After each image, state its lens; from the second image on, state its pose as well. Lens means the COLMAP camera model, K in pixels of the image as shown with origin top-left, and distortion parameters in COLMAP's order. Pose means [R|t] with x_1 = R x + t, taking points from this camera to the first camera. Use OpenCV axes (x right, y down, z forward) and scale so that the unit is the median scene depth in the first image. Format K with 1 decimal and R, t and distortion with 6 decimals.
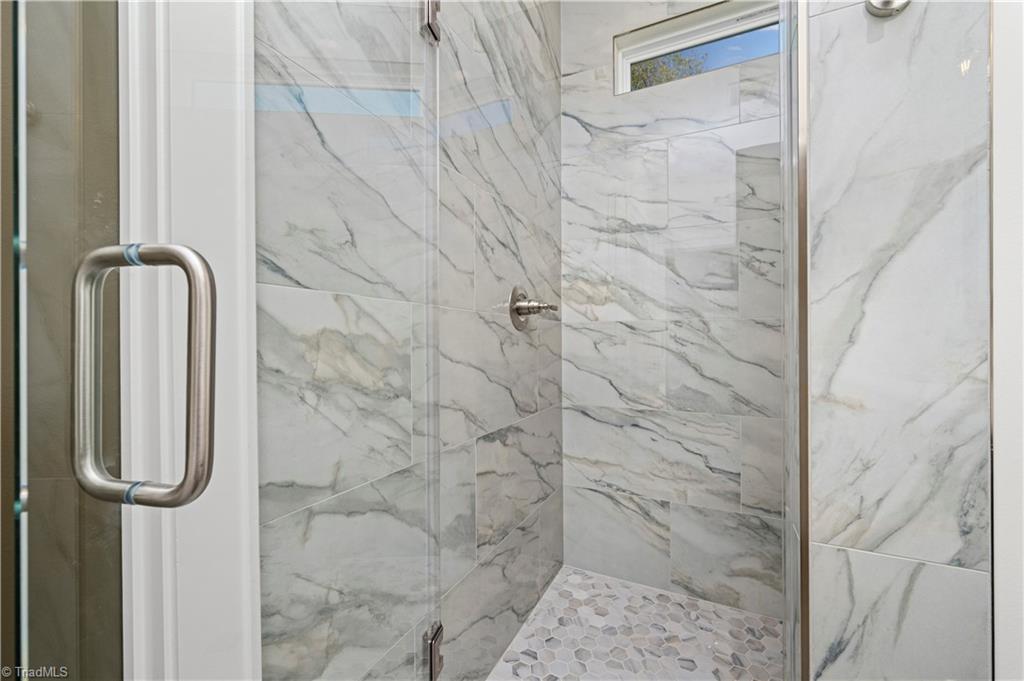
lens RADIAL K [[401.5, 0, 519.4], [0, 401.5, 333.8], [0, 0, 1]] dist [0.000364, -0.000183]
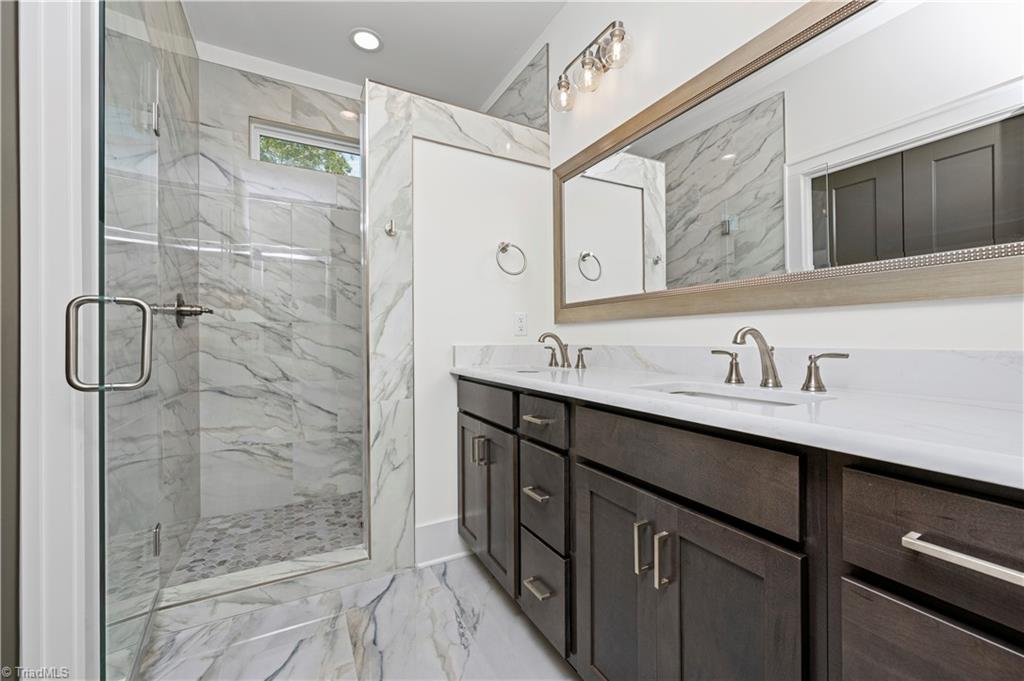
lens RADIAL K [[401.5, 0, 520.3], [0, 401.5, 345.3], [0, 0, 1]] dist [0.000364, -0.000183]
pose [[0.566574, -0.017148, 0.823832, -0.392552], [-0.008857, 0.999599, 0.026898, 0.002810], [-0.823963, -0.022537, 0.566195, -0.573821]]
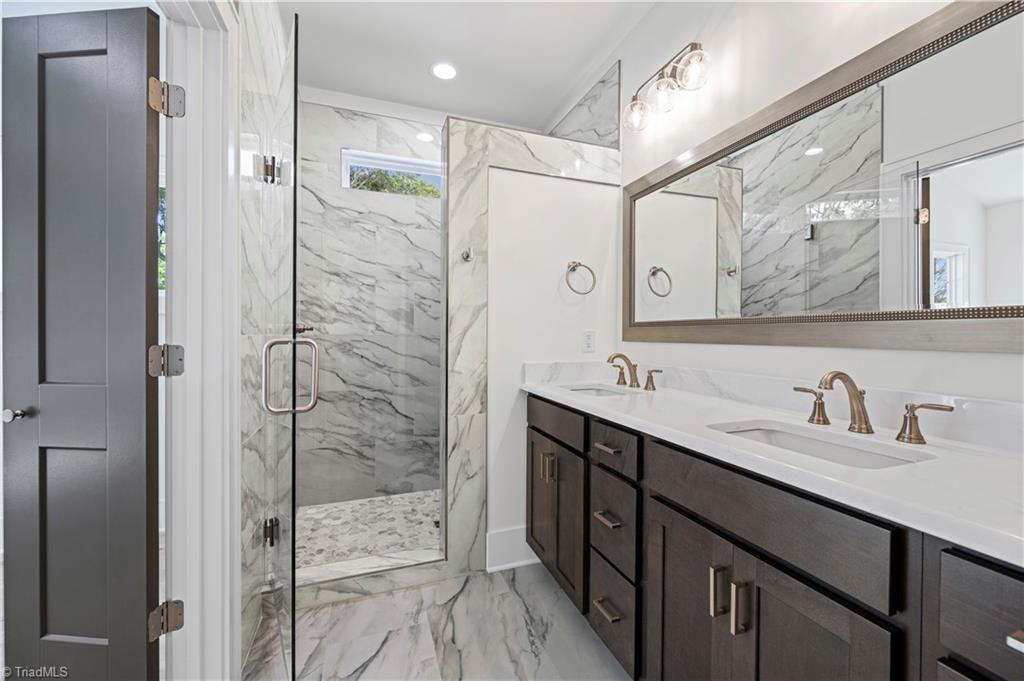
lens RADIAL K [[401.5, 0, 522.1], [0, 401.5, 345.0], [0, 0, 1]] dist [0.000364, -0.000183]
pose [[0.677176, -0.019539, 0.735562, -0.441228], [-0.016129, 0.999013, 0.041386, -0.069495], [-0.735644, -0.039890, 0.676193, -0.571059]]
